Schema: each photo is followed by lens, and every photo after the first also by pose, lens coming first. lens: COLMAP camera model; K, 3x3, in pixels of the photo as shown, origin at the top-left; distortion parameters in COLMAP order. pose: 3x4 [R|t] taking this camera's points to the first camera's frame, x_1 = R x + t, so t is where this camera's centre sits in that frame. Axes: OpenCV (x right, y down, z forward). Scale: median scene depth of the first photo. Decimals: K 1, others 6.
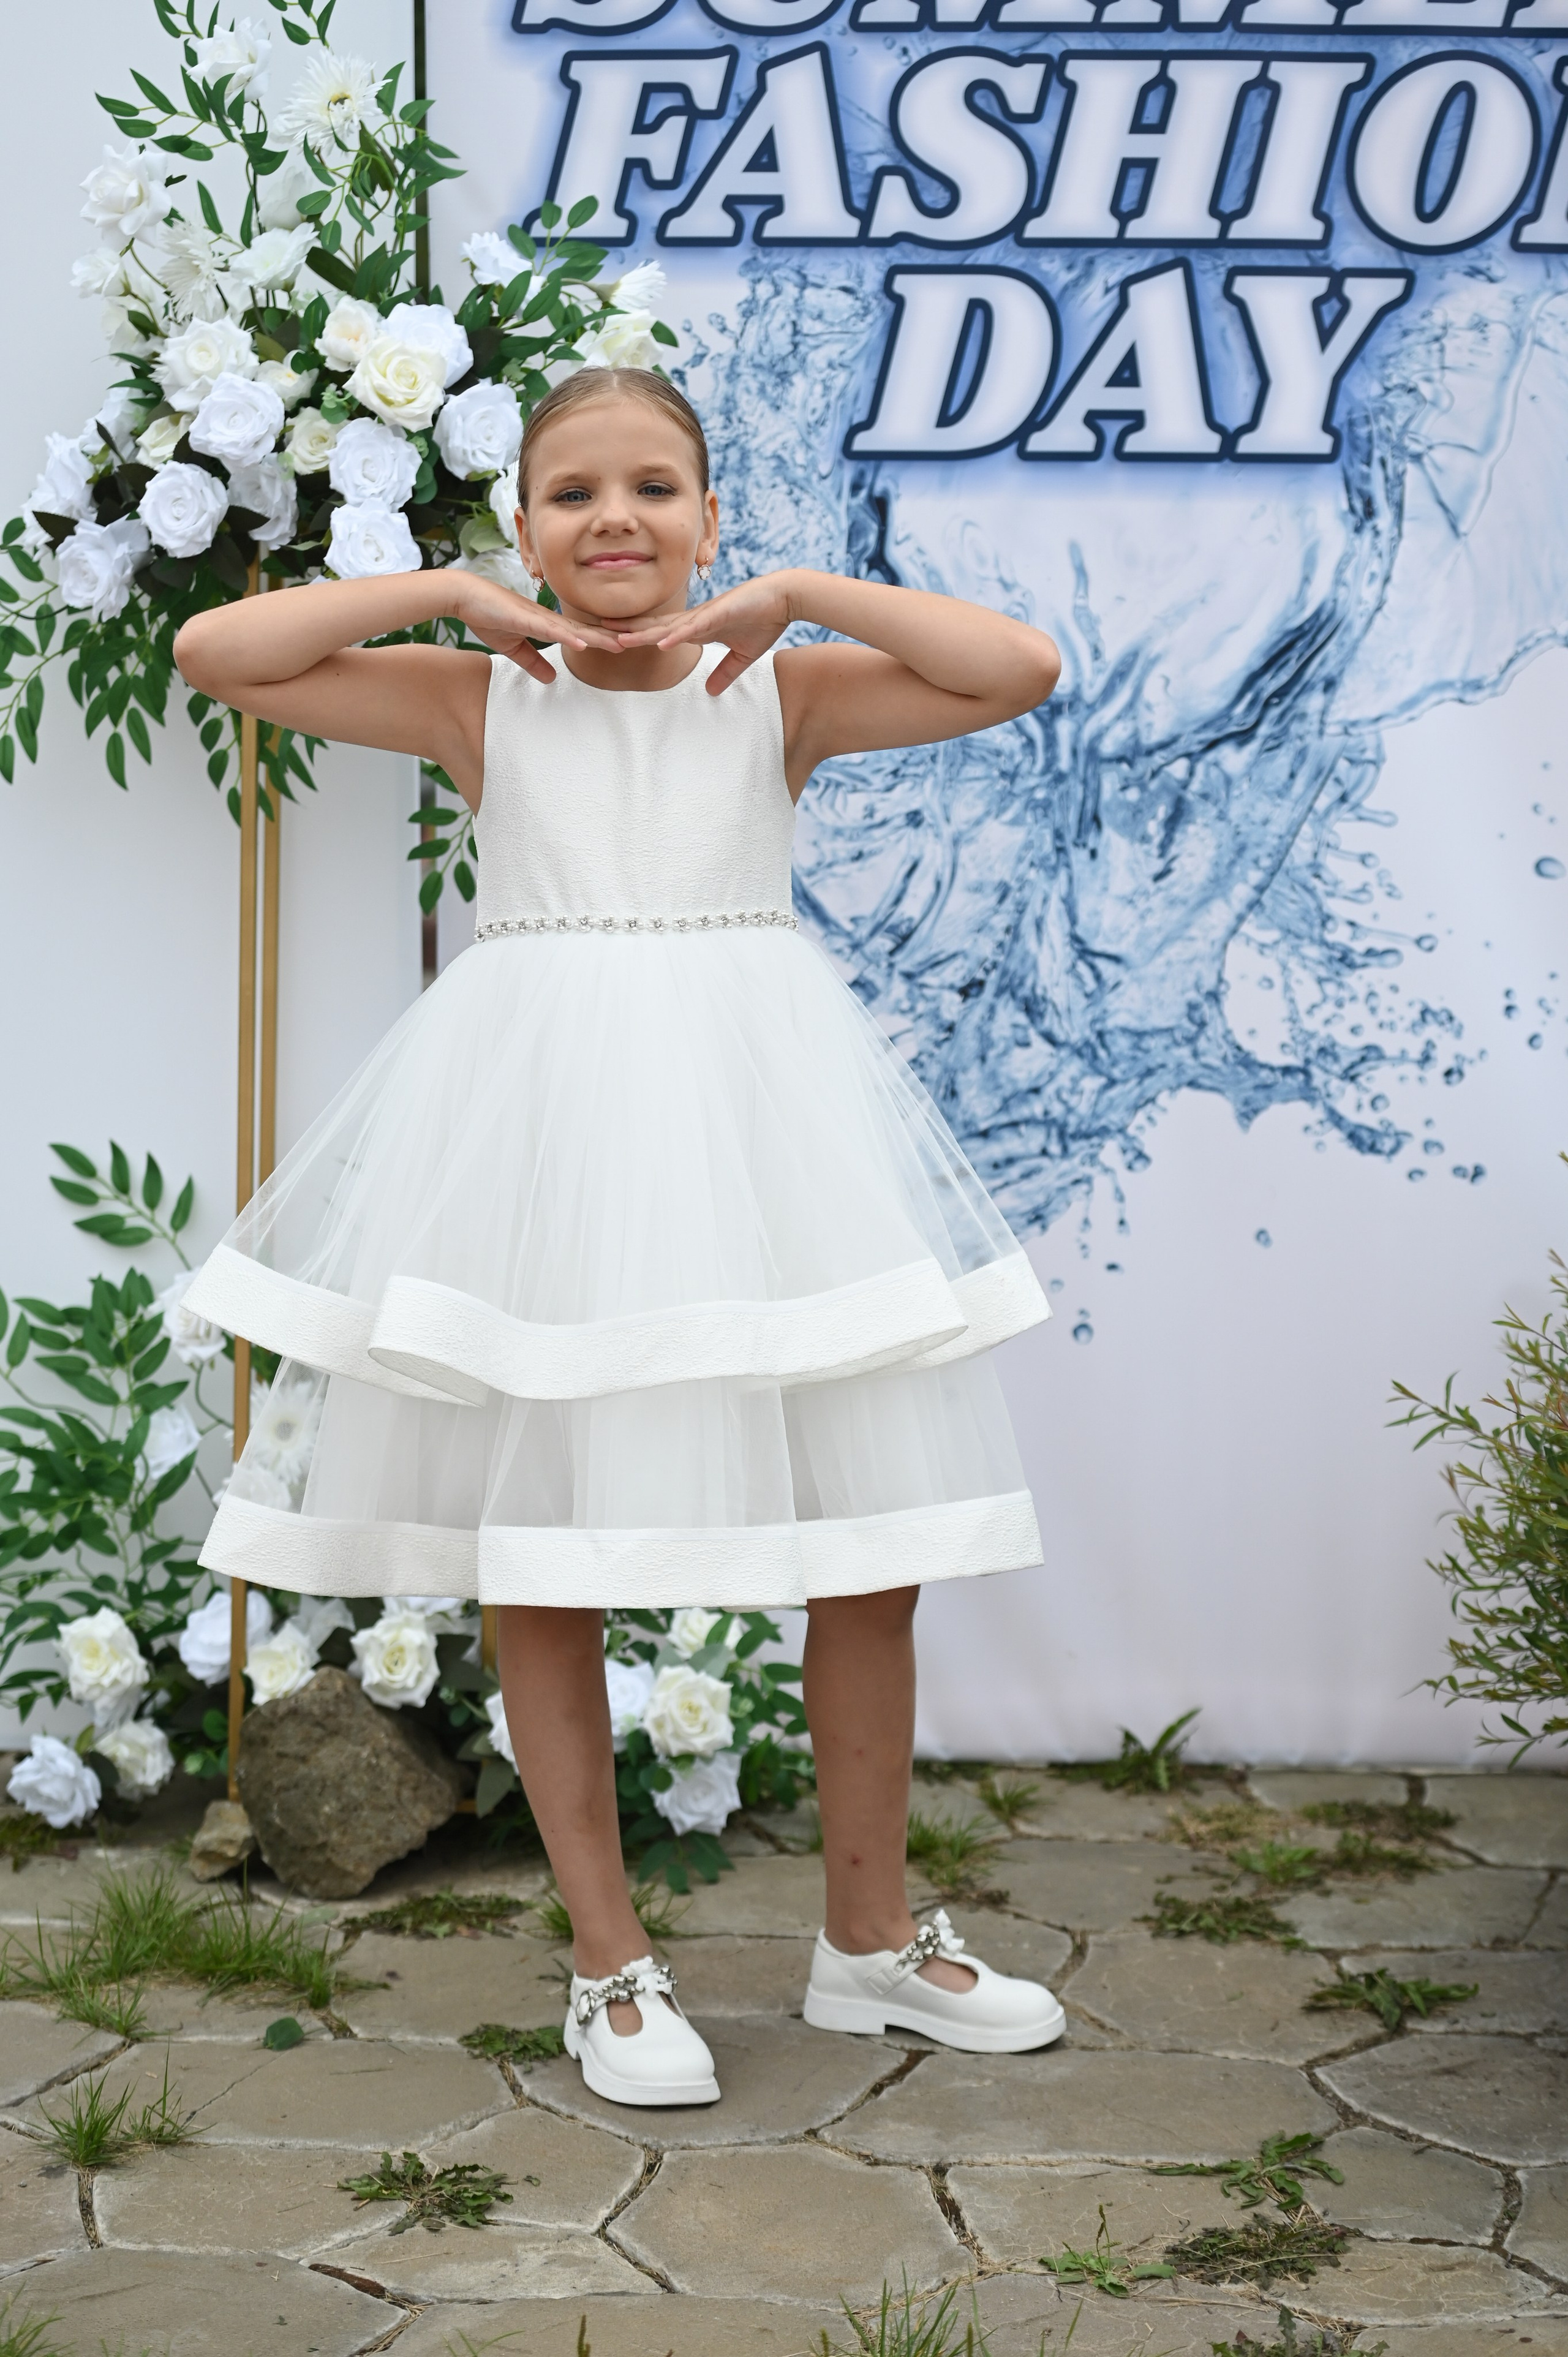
lens RADIAL K [[4684.1, 0, 784.0], [0, 4684.1, 1178.5], [0, 0, 1]] dist [-0.102192, -0.029266]
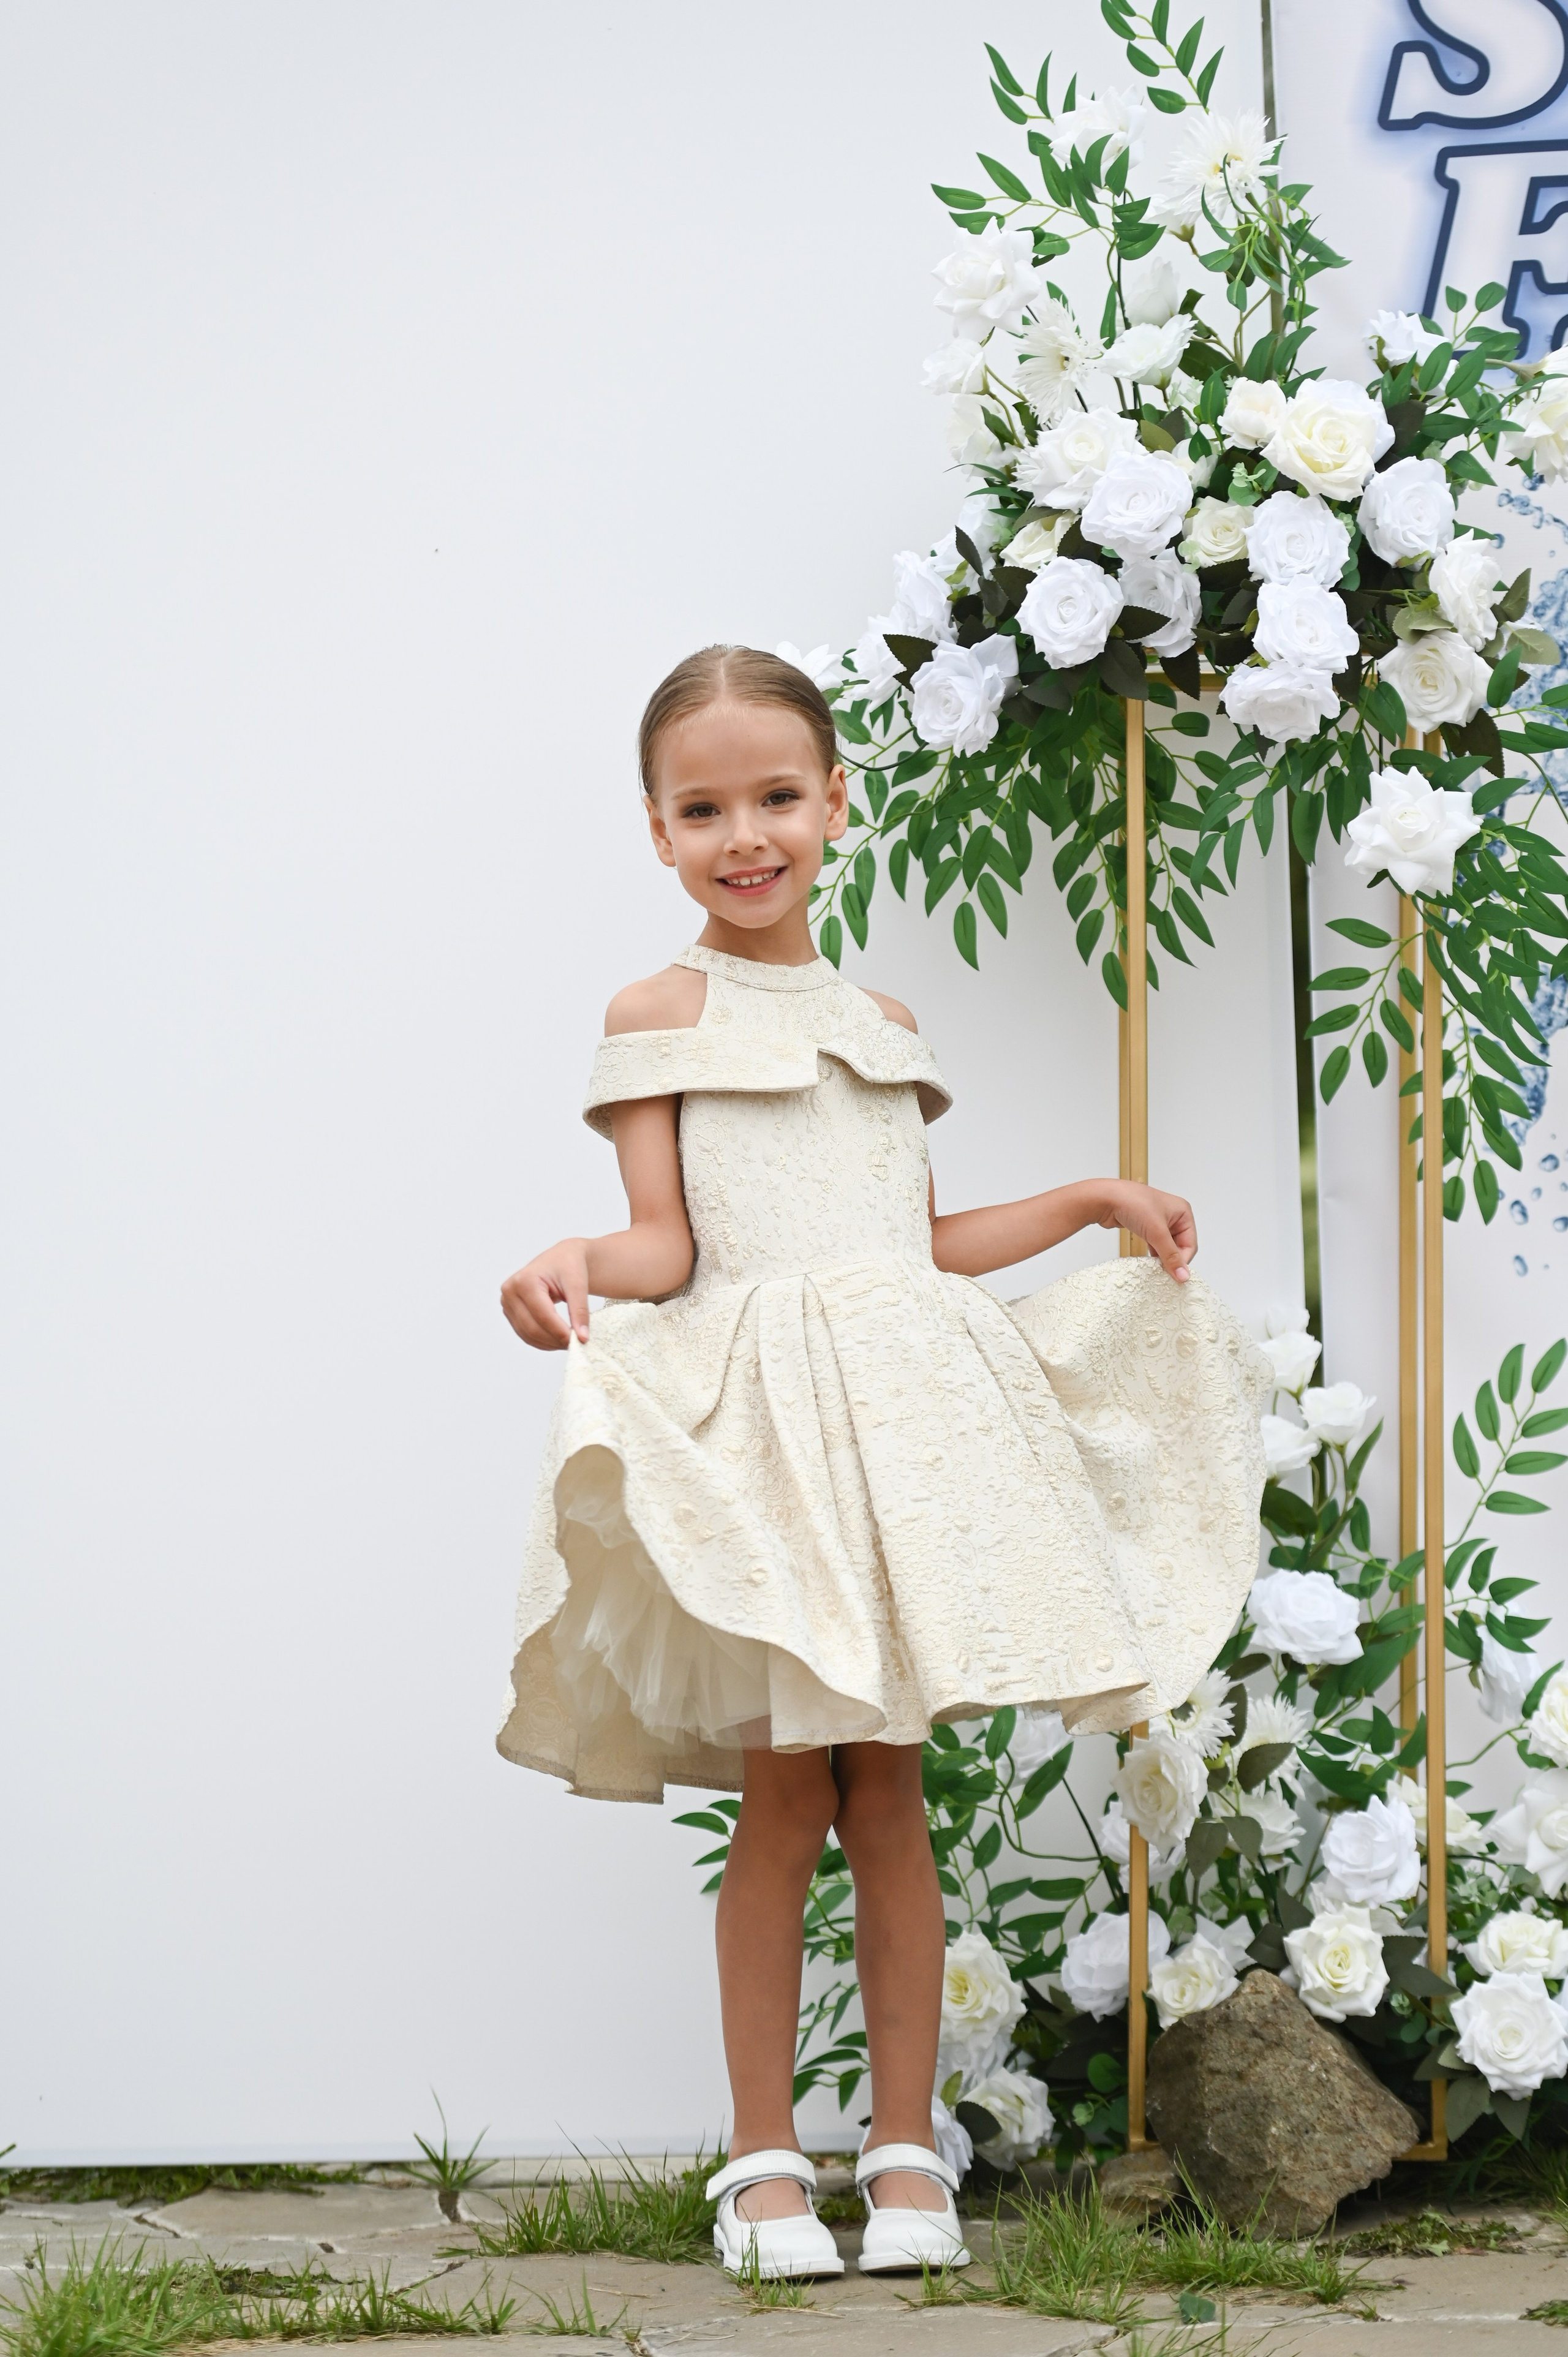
lens RADIAL K [[5495.1, 0, 784.0], [0, 5495.1, 1178.5], [0, 0, 1]] dist [-0.074624, -0.419919]
pose [[0.998659, -0.031118, -0.041382, -0.135491], [0.022768, 0.981751, -0.188804, 0.146430], [0.046502, 0.187608, 0.981143, 0.004401]]
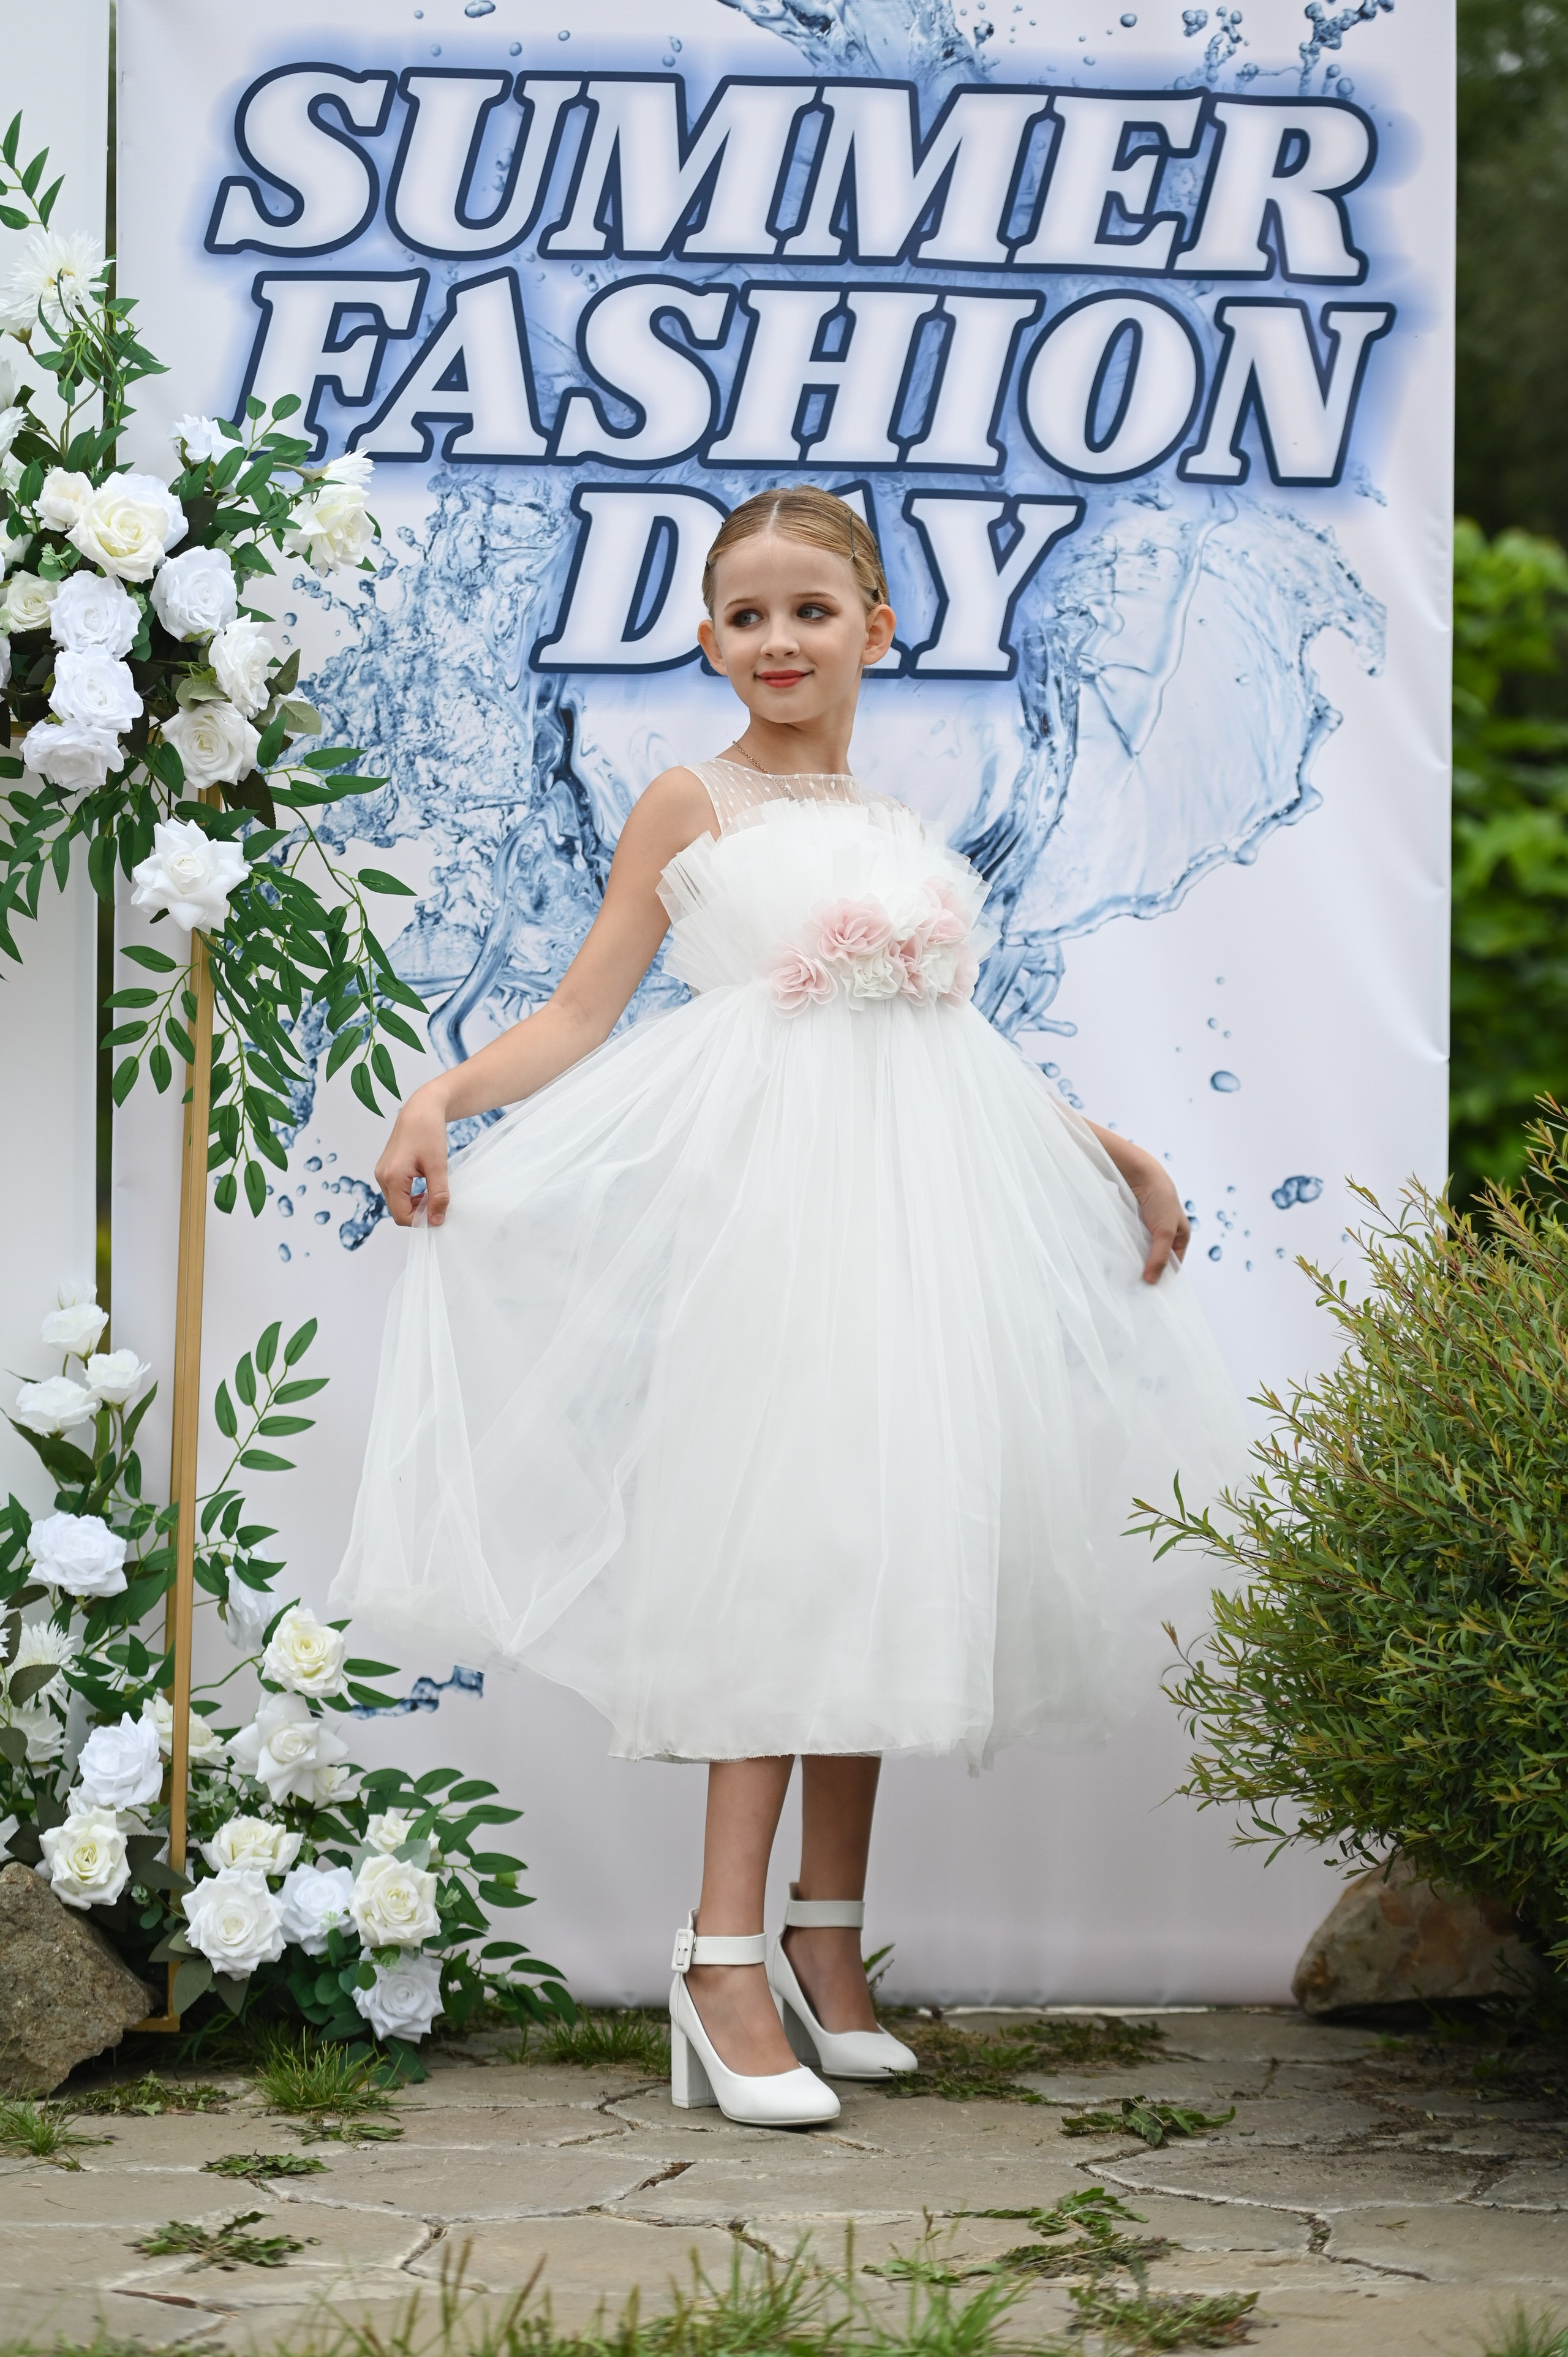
lens RADIAL K [[5026.2, 0, 784.0], [0, 5026.2, 1178.5], [0, 0, 1]] dist [-0.114700, 0.400993]
pose [[0.990393, 0.006426, 0.138135, -0.083011], [0.018080, 0.984328, -0.175421, 0.146833], [-0.137097, 0.176233, 0.974755, -0.046208]]
